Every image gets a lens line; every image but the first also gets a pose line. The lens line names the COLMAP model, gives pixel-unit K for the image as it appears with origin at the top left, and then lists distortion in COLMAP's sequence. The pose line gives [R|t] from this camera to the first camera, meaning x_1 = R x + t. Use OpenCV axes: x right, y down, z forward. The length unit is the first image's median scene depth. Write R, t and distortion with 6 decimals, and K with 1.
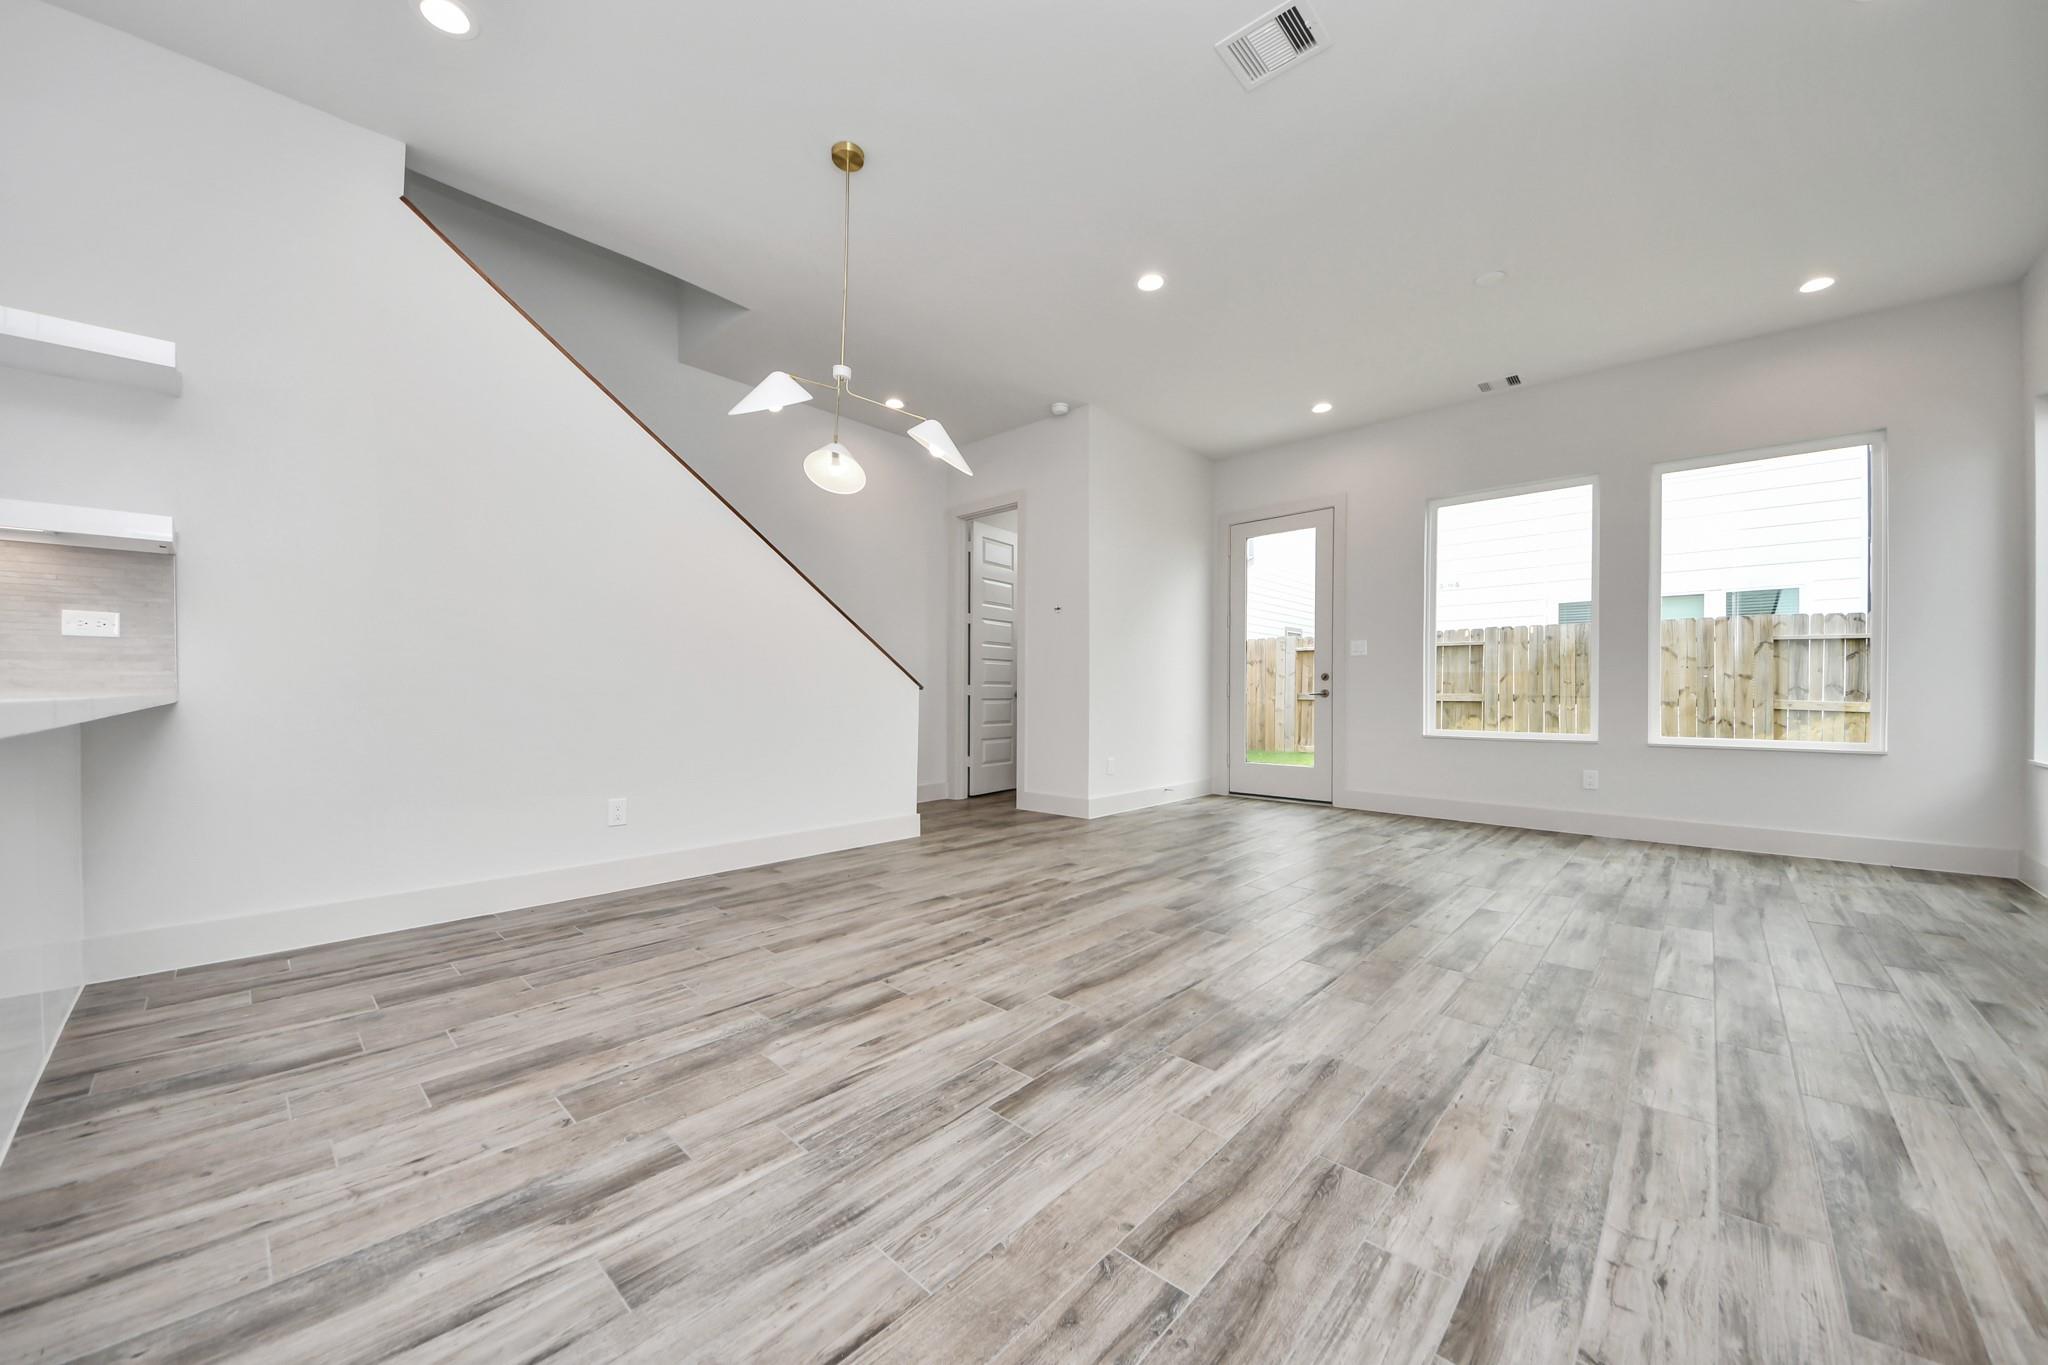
lens RADIAL K [[741.2, 0, 1028.7], [0, 741.2, 690.4], [0, 0, 1]] dist [0.030995, -0.021256]
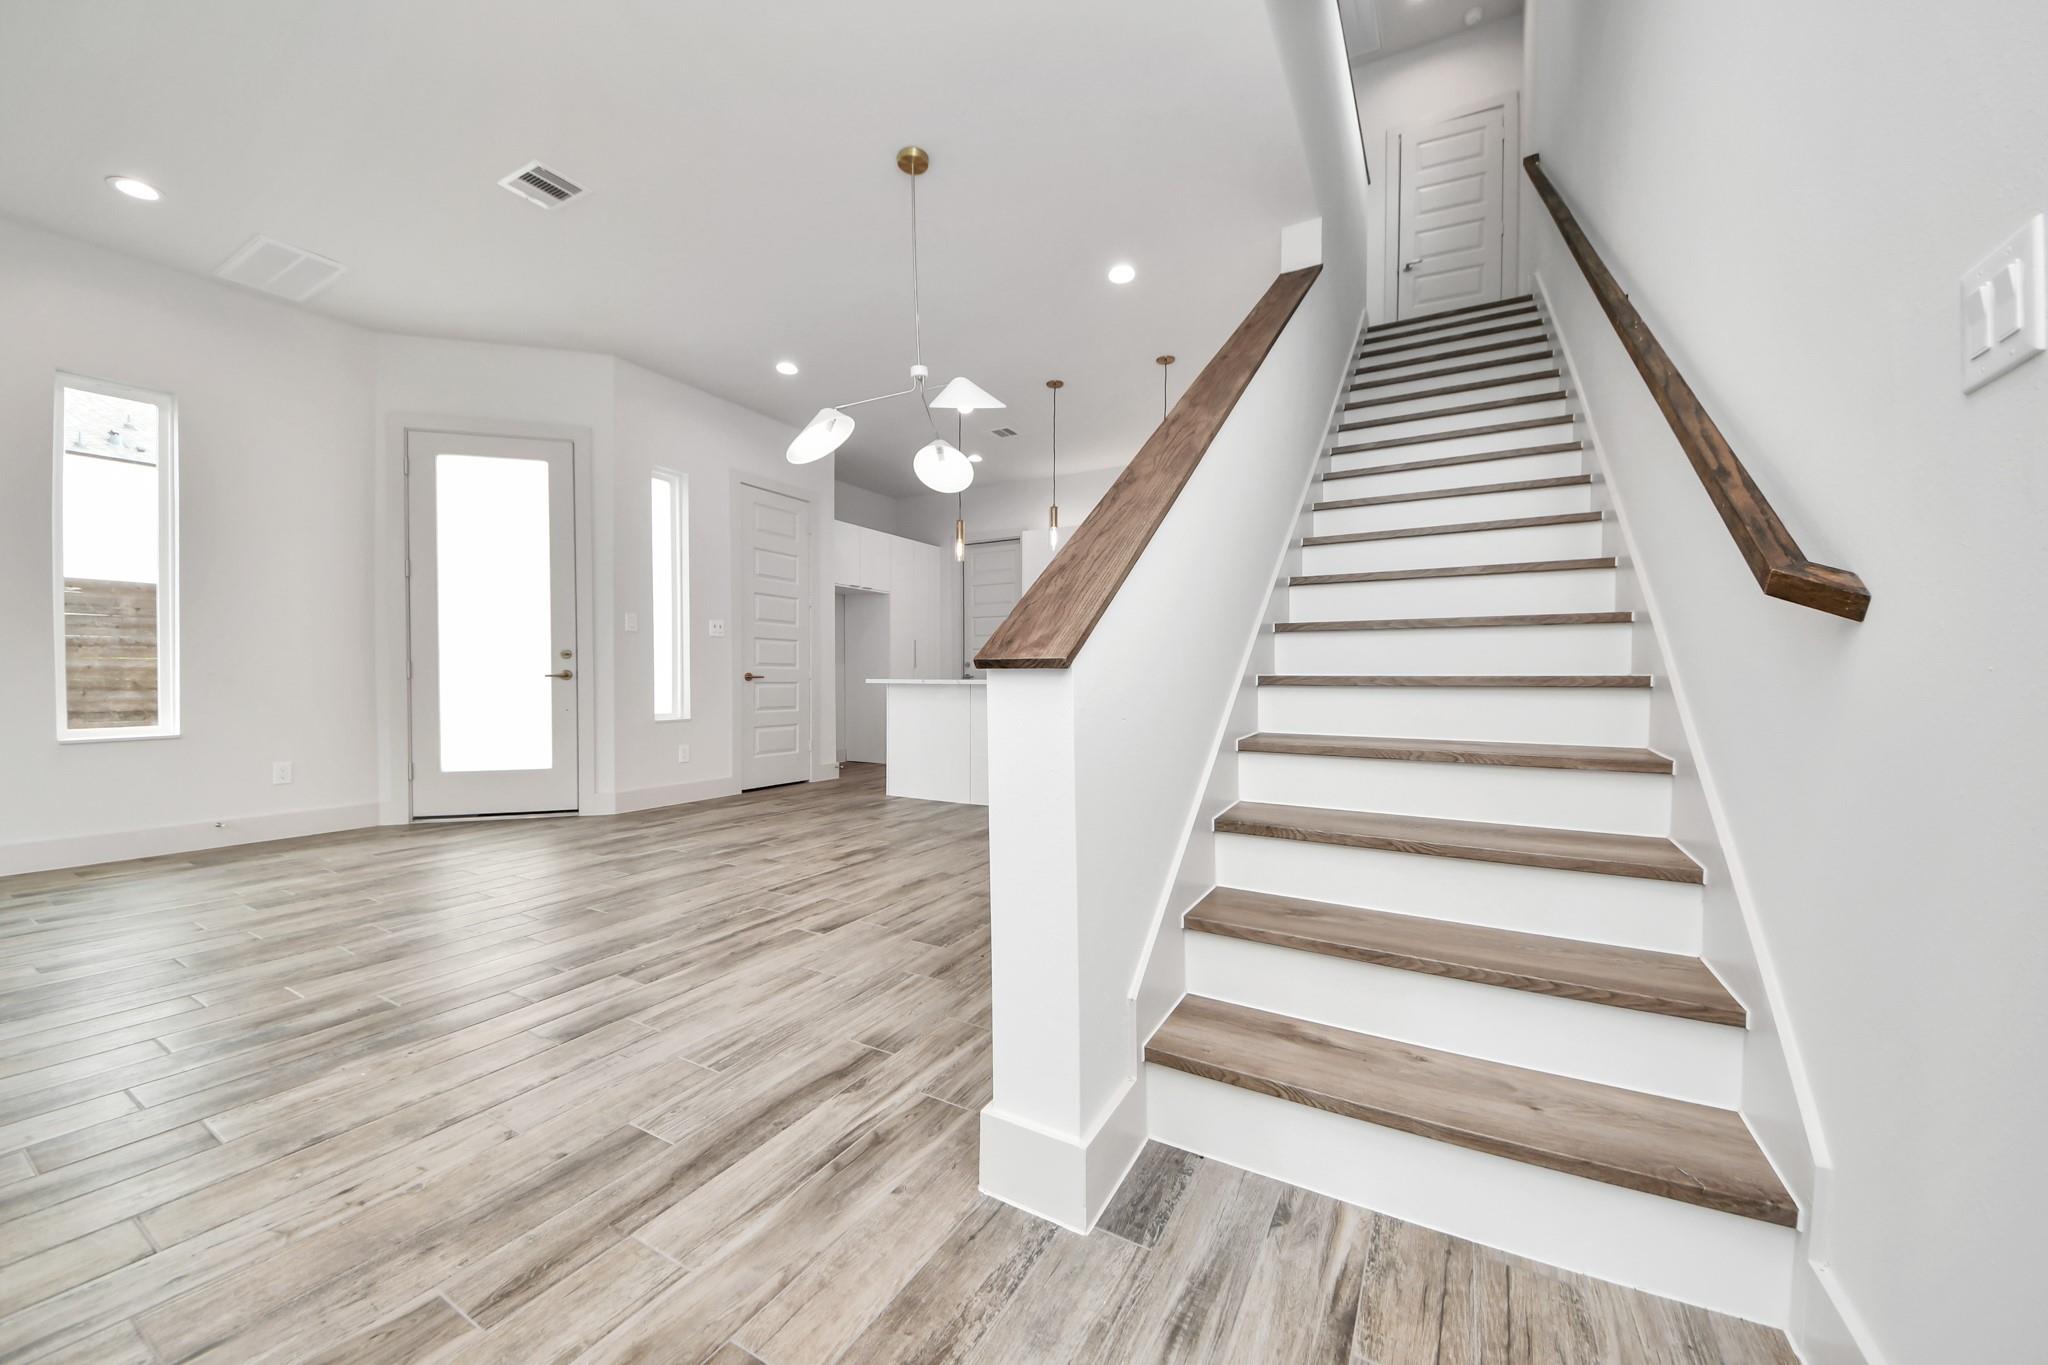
lens RADIAL K [[713.1, 0, 1034.0], [0, 713.1, 686.5], [0, 0, 1]] dist [-0.000136, -0.000048]
pose [[-0.967526, -0.002998, -0.252754, -0.152151], [-0.004845, 0.999966, 0.006685, 0.009691], [0.252725, 0.007692, -0.967507, 1.977641]]
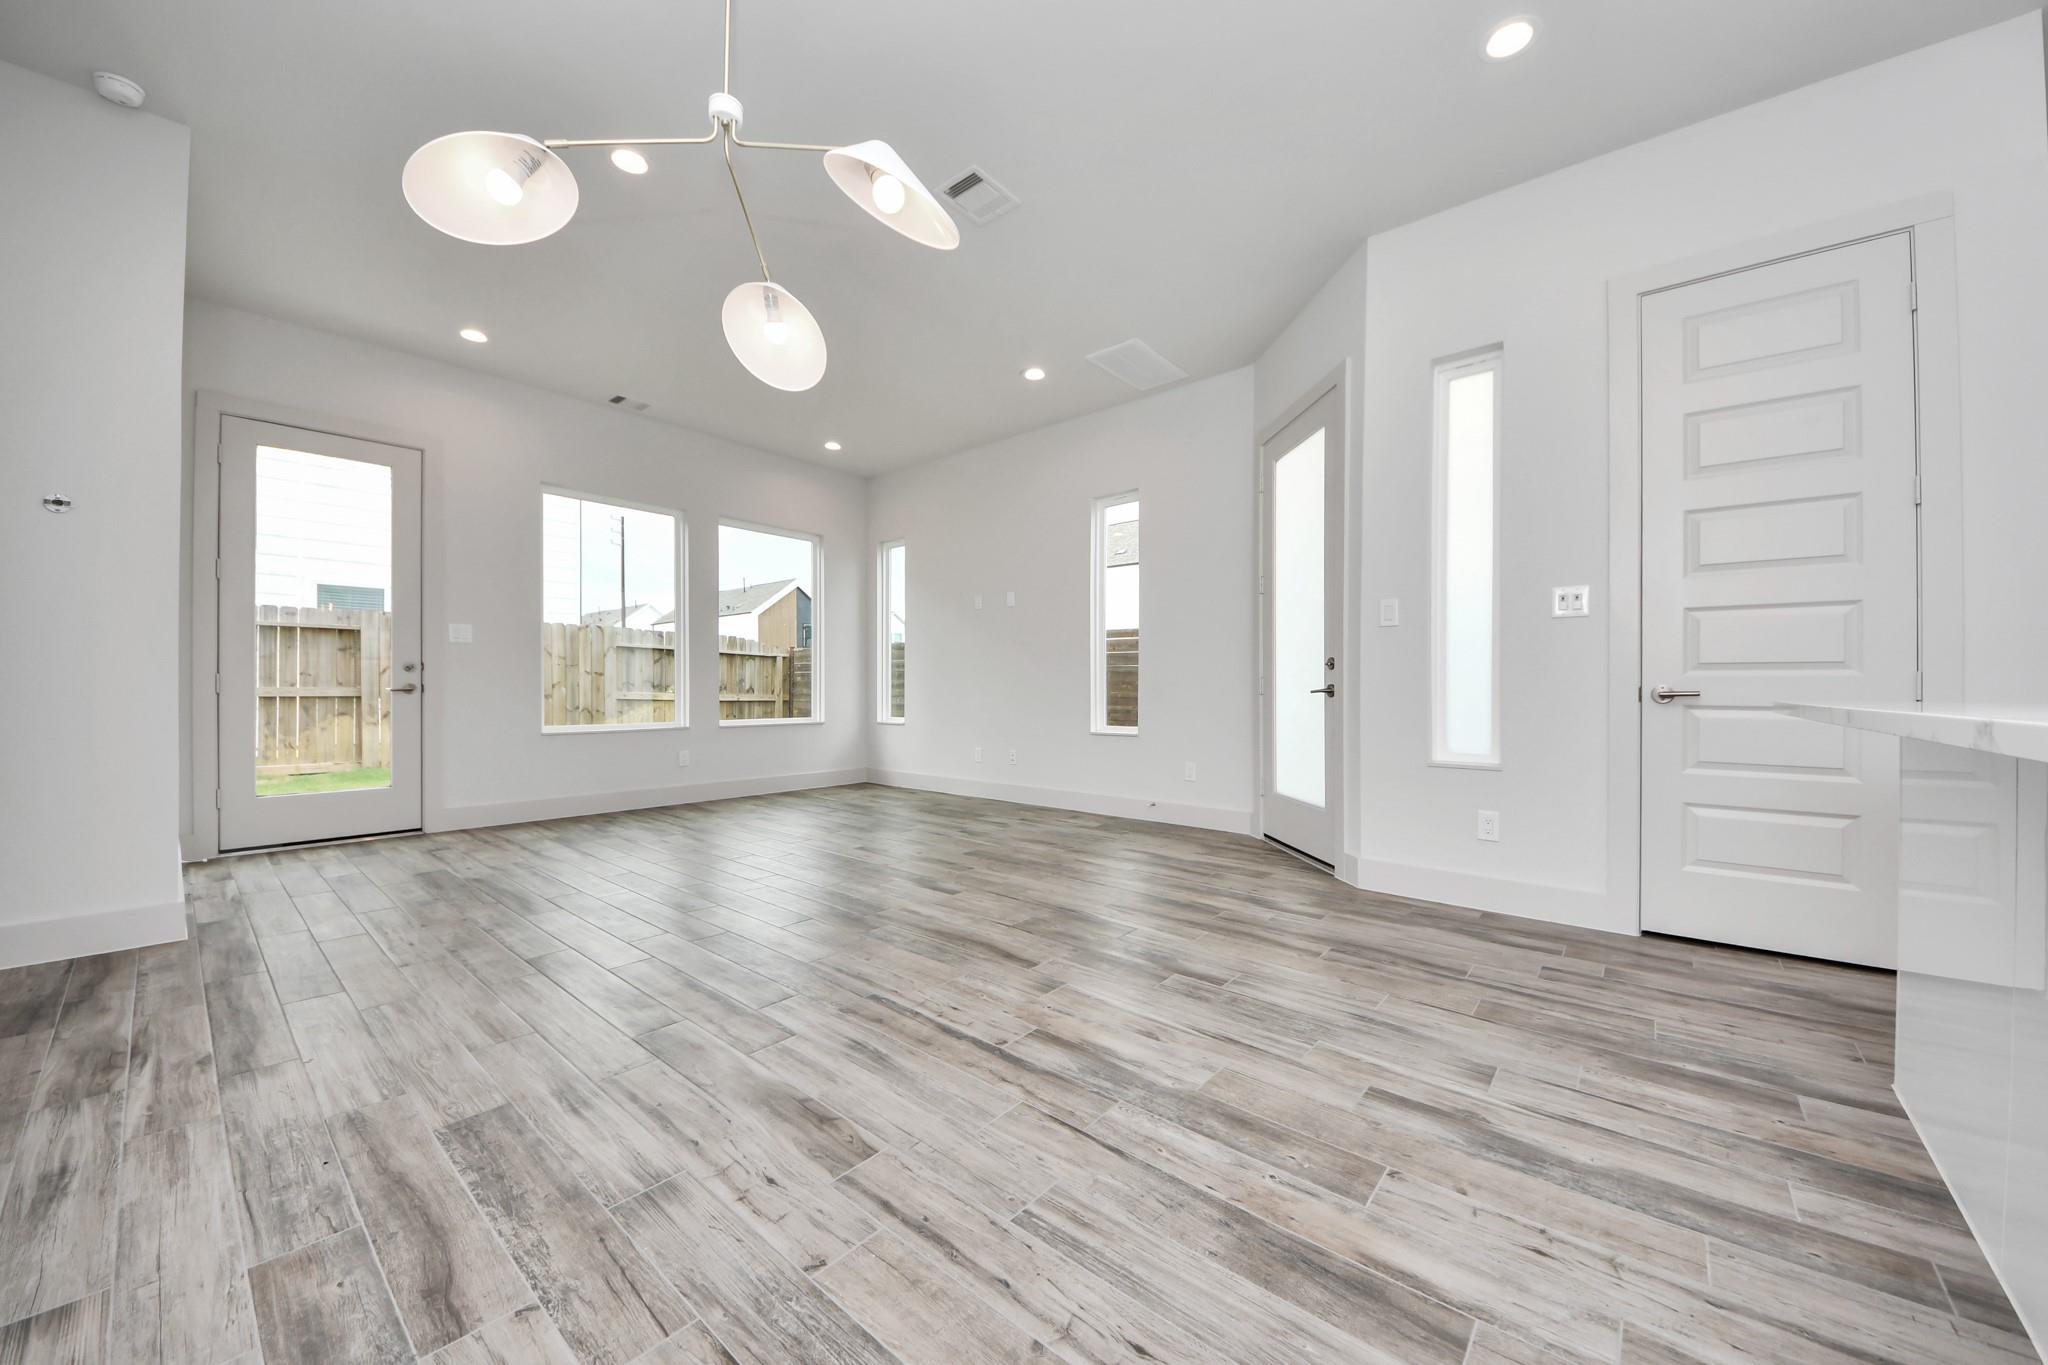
lens RADIAL K [[741.2, 0, 1028.7], [0, 741.2, 690.4], [0, 0, 1]] dist [0.030995, -0.021256]
pose [[-0.050803, -0.006554, 0.998687, -0.798650], [-0.005074, 0.999967, 0.006304, -0.005403], [-0.998696, -0.004747, -0.050834, 0.795962]]
